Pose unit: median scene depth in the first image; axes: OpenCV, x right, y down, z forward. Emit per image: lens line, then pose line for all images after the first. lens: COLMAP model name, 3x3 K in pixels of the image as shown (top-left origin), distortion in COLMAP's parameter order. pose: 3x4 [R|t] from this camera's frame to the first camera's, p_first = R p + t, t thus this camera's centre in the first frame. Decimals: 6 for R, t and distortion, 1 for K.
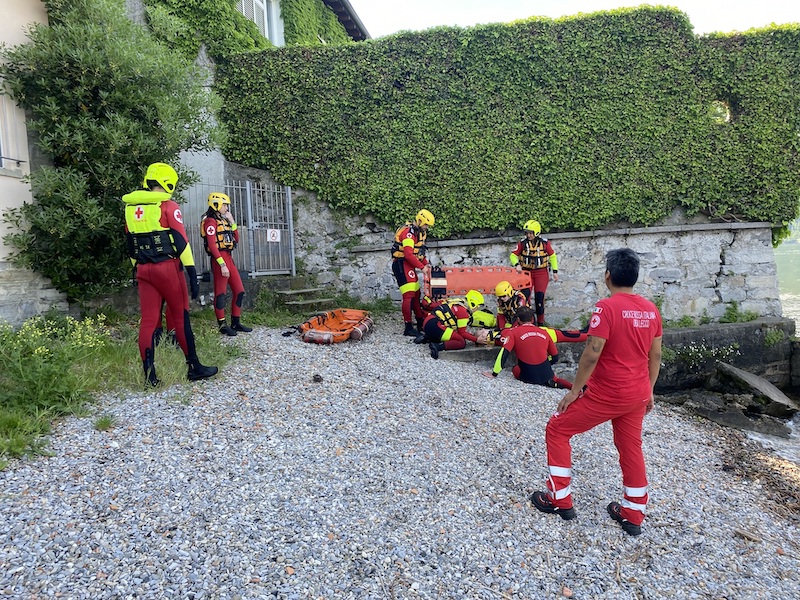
lens RADIAL K [[610.1, 0, 407.3], [0, 610.1, 302.1], [0, 0, 1]] dist [0.034293, -0.028511]
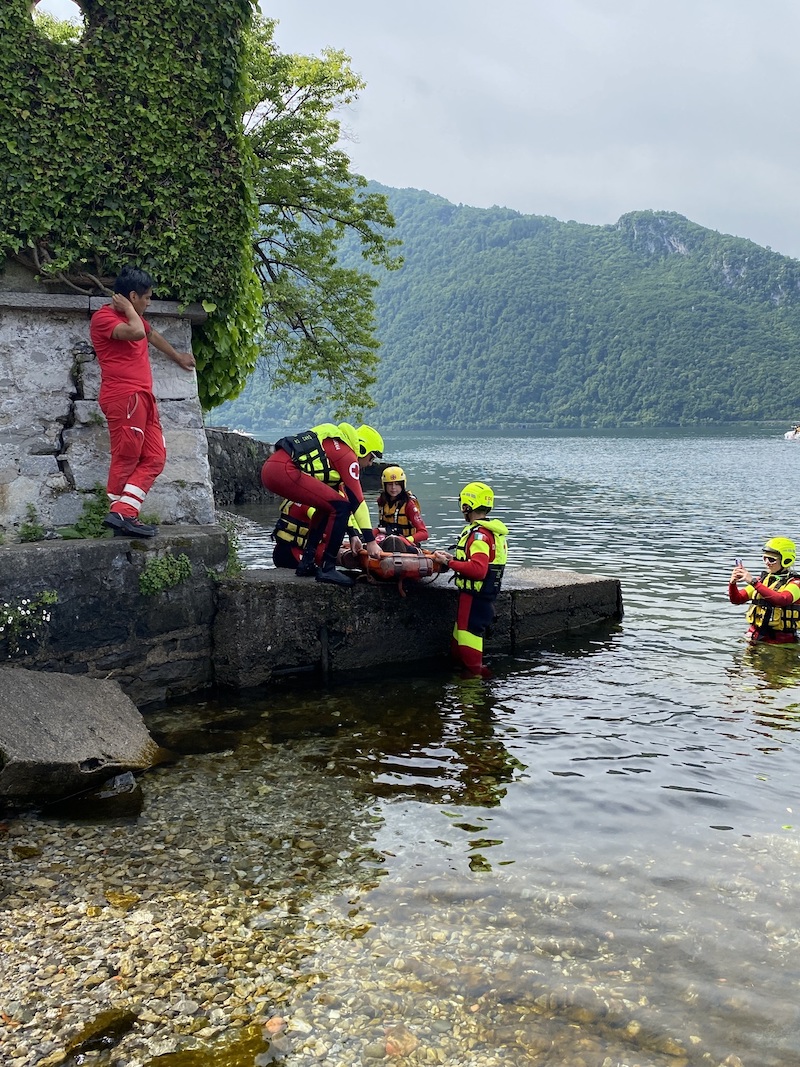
lens RADIAL K [[1031.3, 0, 408.7], [0, 1031.3, 526.3], [0, 0, 1]] dist [0.010341, 0.000000]
pose [[0.882681, -0.005777, 0.469936, 0.384935], [-0.002012, 0.999869, 0.016071, 0.012873], [-0.469967, -0.015131, 0.882554, 0.286454]]
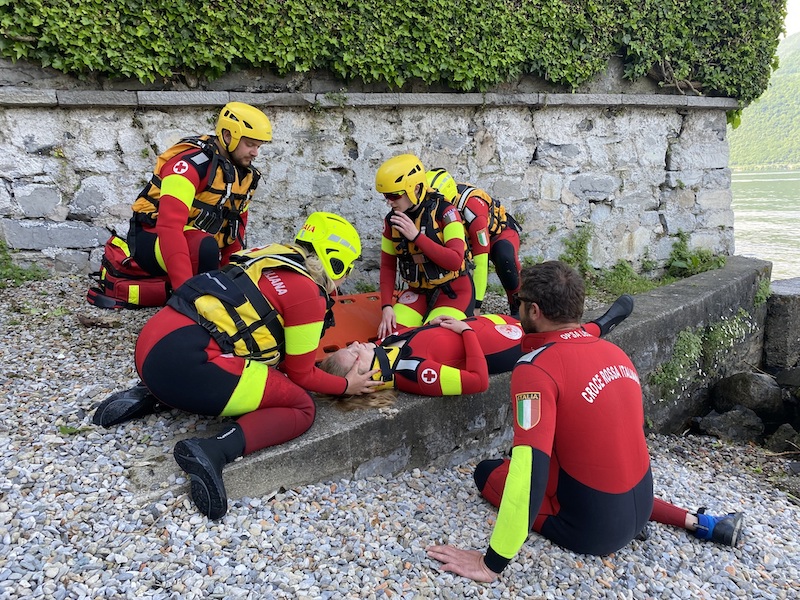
lens RADIAL K [[610.1, 0, 399.2], [0, 610.1, 300.4], [0, 0, 1]] dist [0.034293, -0.028511]
pose [[0.877545, -0.073947, 0.473758, 0.002751], [0.025817, 0.993890, 0.107310, -0.006981], [-0.478799, -0.081938, 0.874093, 0.602311]]
